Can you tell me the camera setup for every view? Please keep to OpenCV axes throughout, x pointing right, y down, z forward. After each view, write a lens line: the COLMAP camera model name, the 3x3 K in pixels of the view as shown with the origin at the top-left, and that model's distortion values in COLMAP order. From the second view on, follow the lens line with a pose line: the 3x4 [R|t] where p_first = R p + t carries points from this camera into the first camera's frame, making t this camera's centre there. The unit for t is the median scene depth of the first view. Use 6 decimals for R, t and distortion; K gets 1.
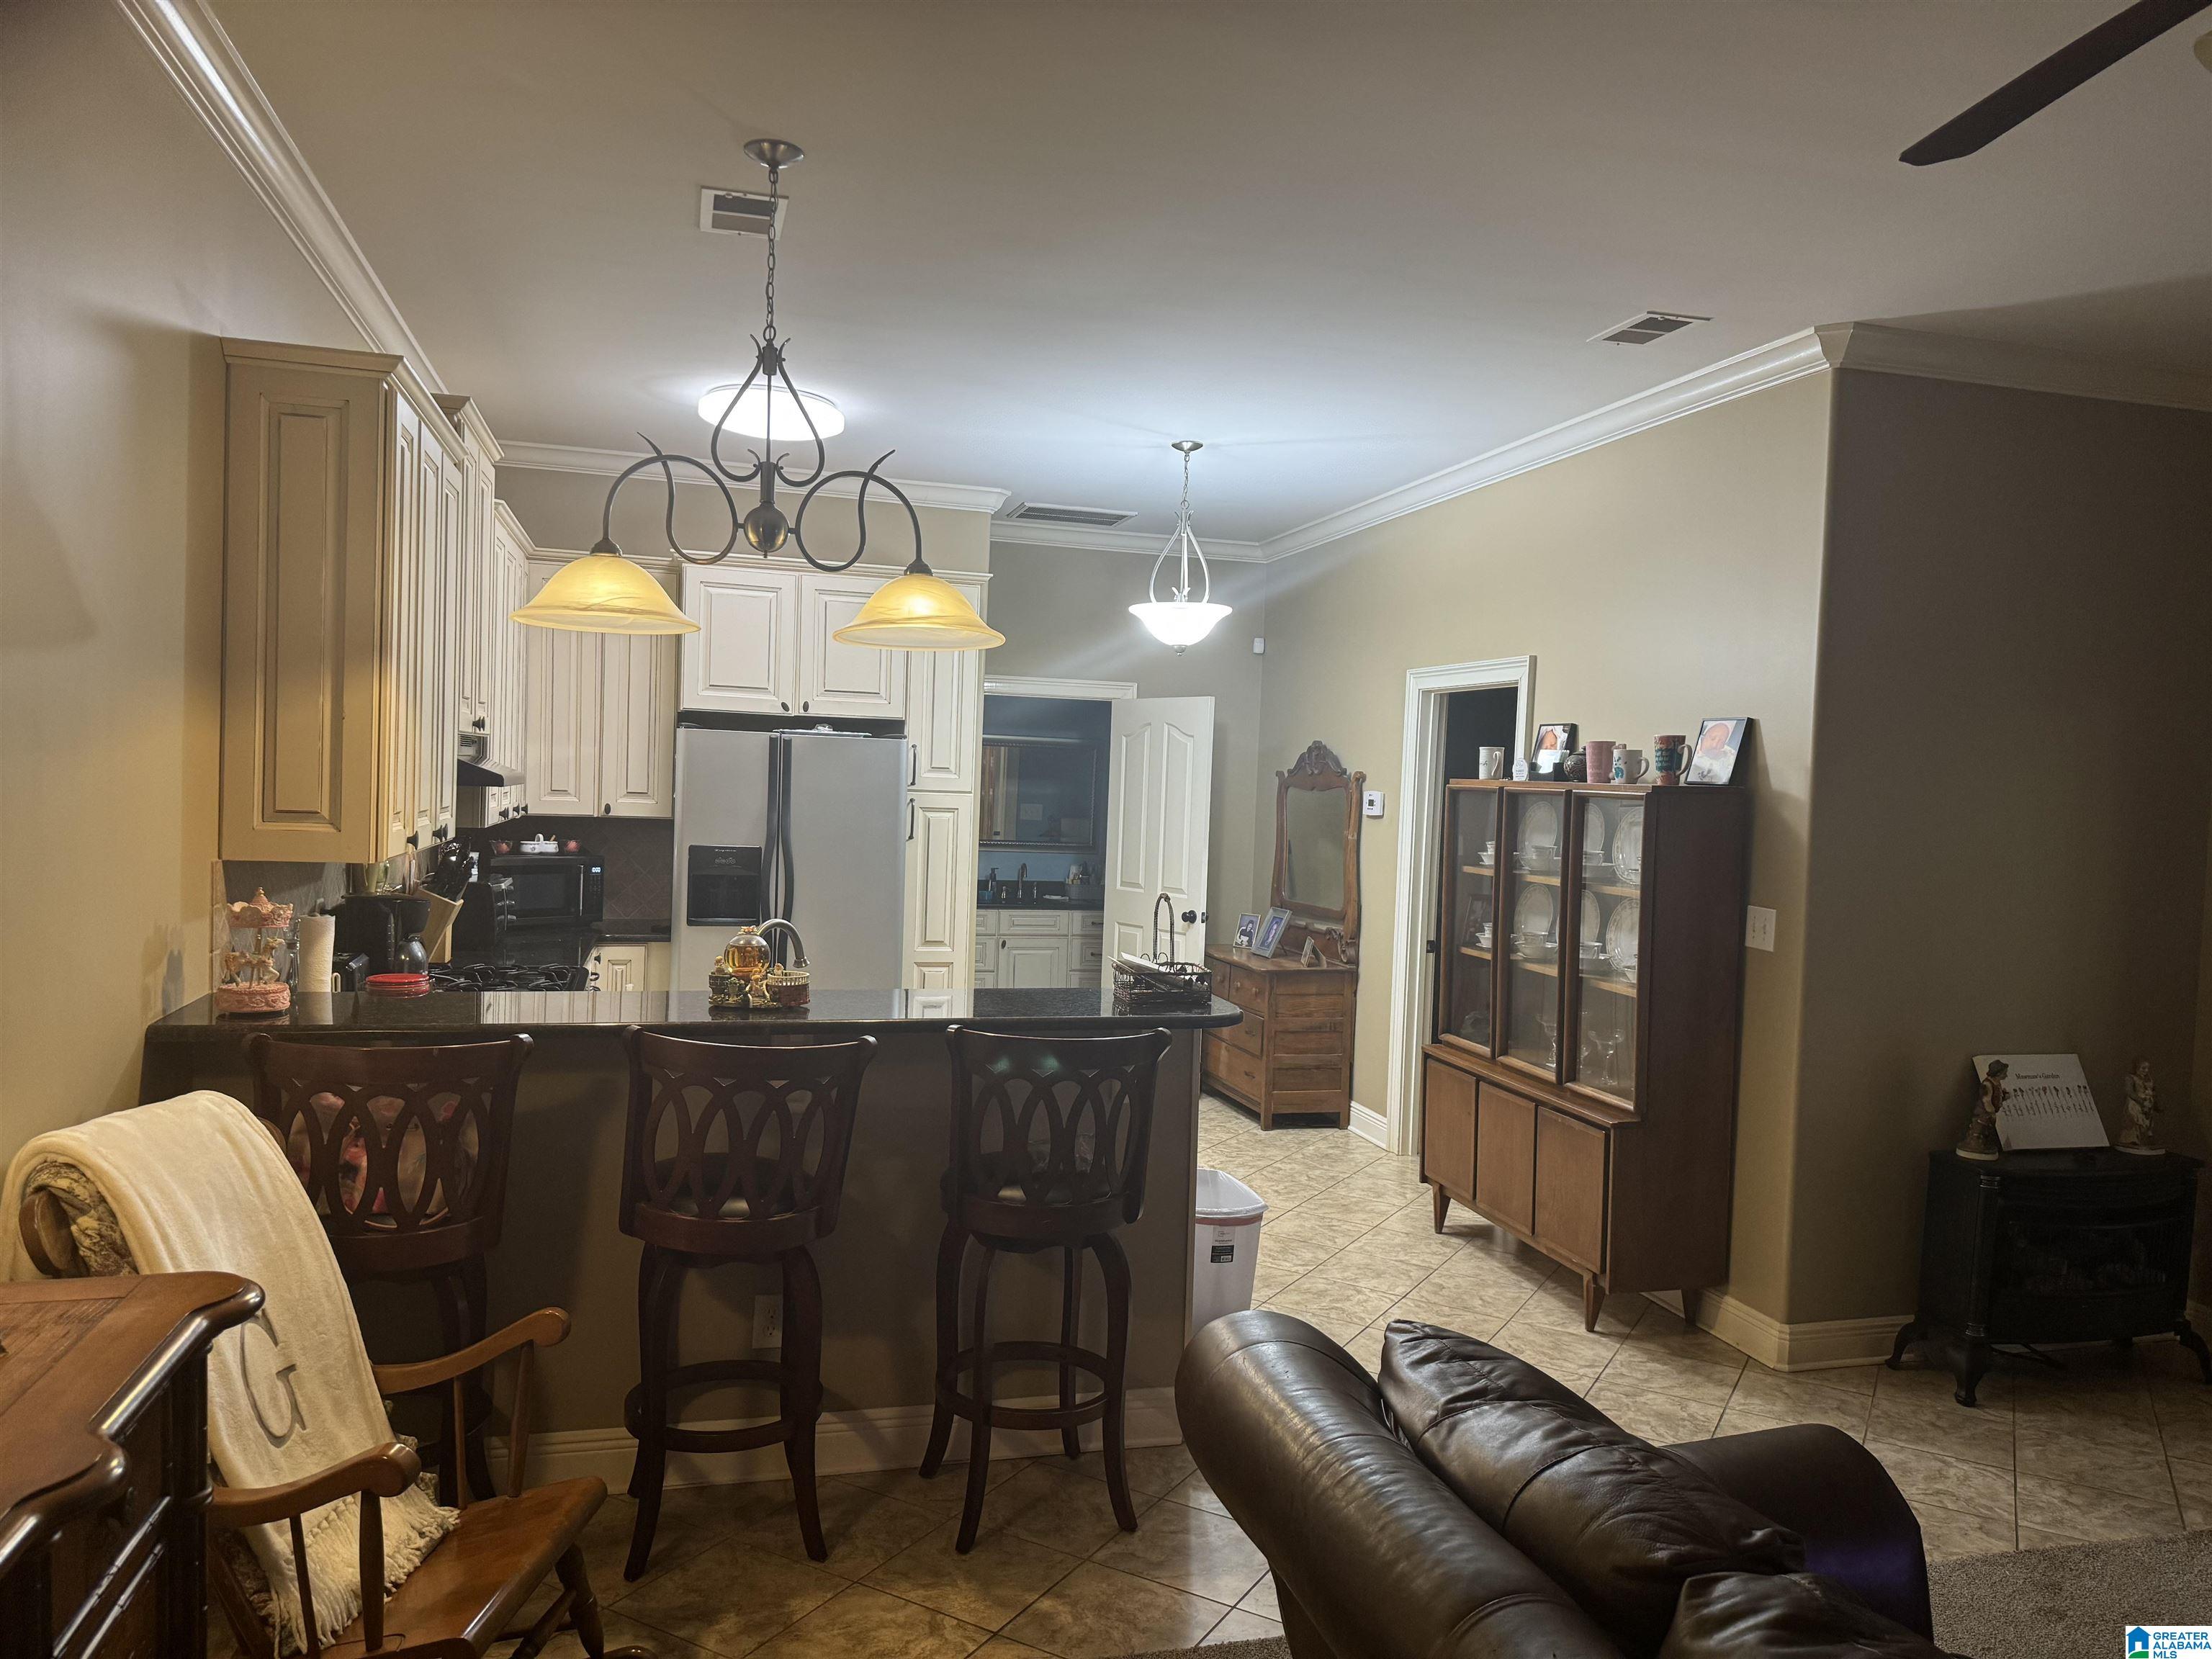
lens RADIAL K [[1550.0, 0, 1106.0], [0, 1550.0, 829.5], [0, 0, 1]] dist [0.000339, 0.001005]
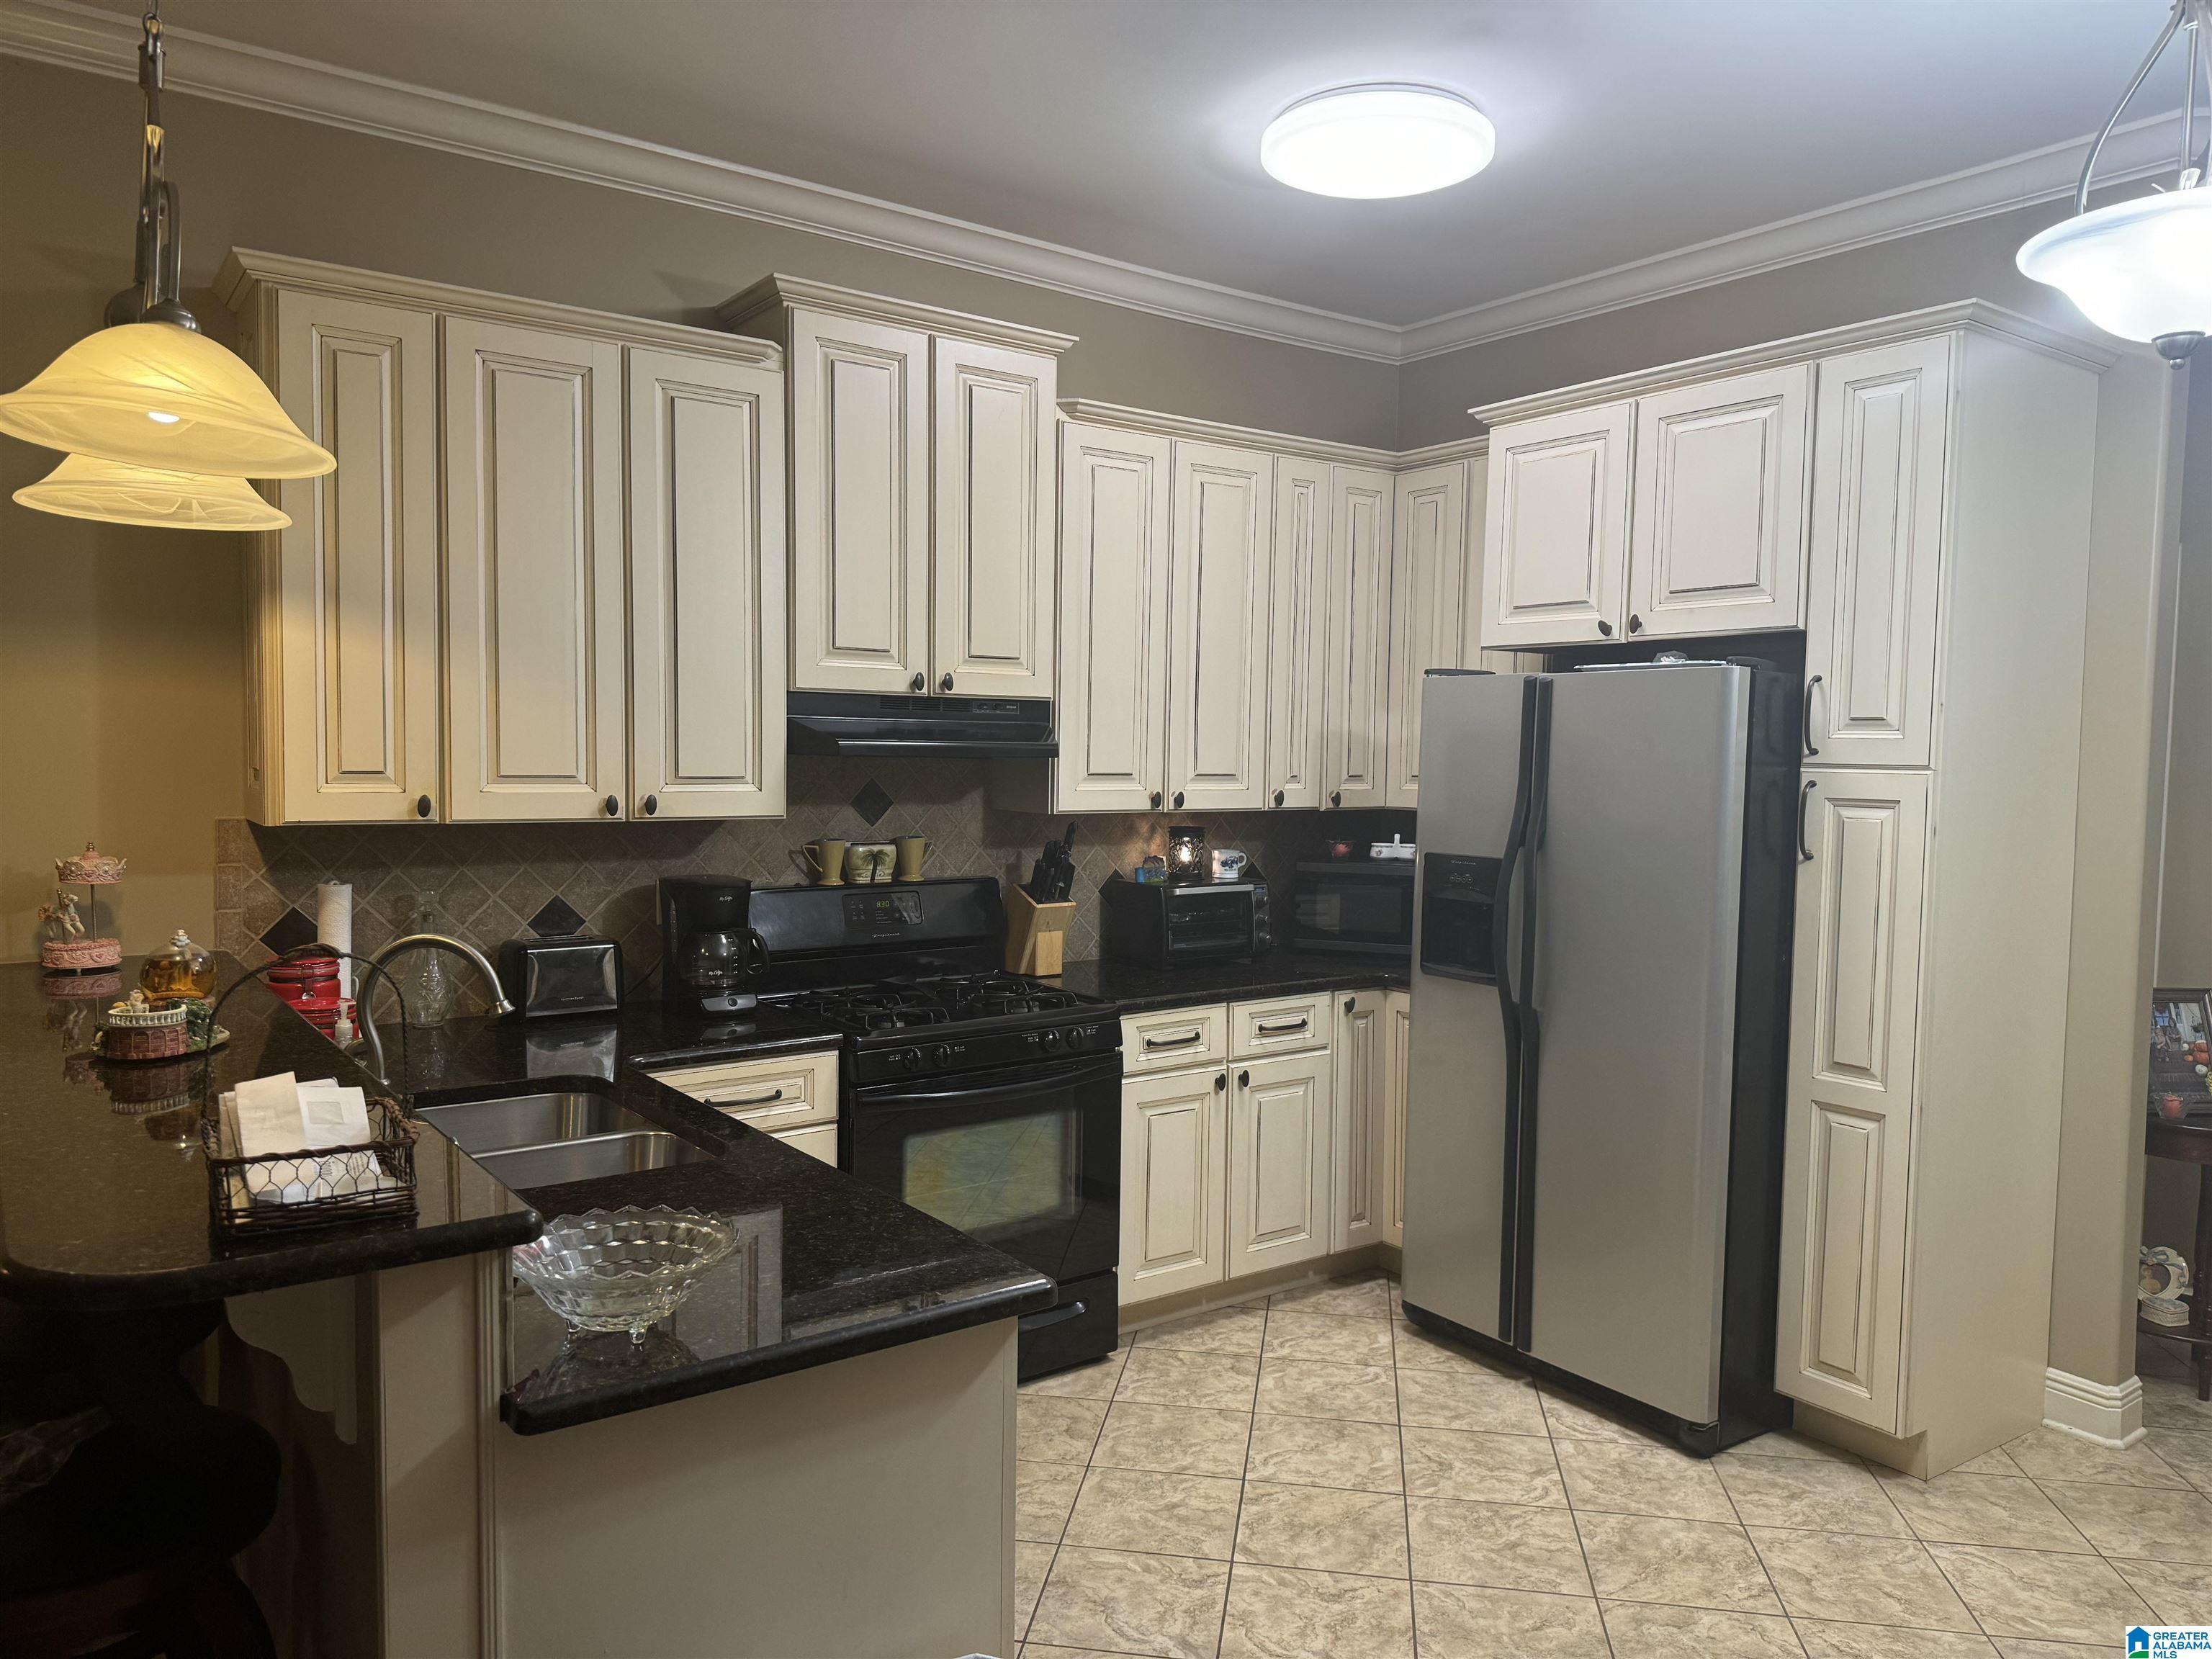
lens RADIAL K [[1550.0, 0, 1106.0], [0, 1550.0, 829.5], [0, 0, 1]] dist [0.000339, 0.001005]
pose [[0.314233, 0.017507, -0.949184, 0.298796], [-0.033981, 0.999397, 0.007183, 0.000364], [0.948738, 0.029997, 0.314638, 0.632954]]
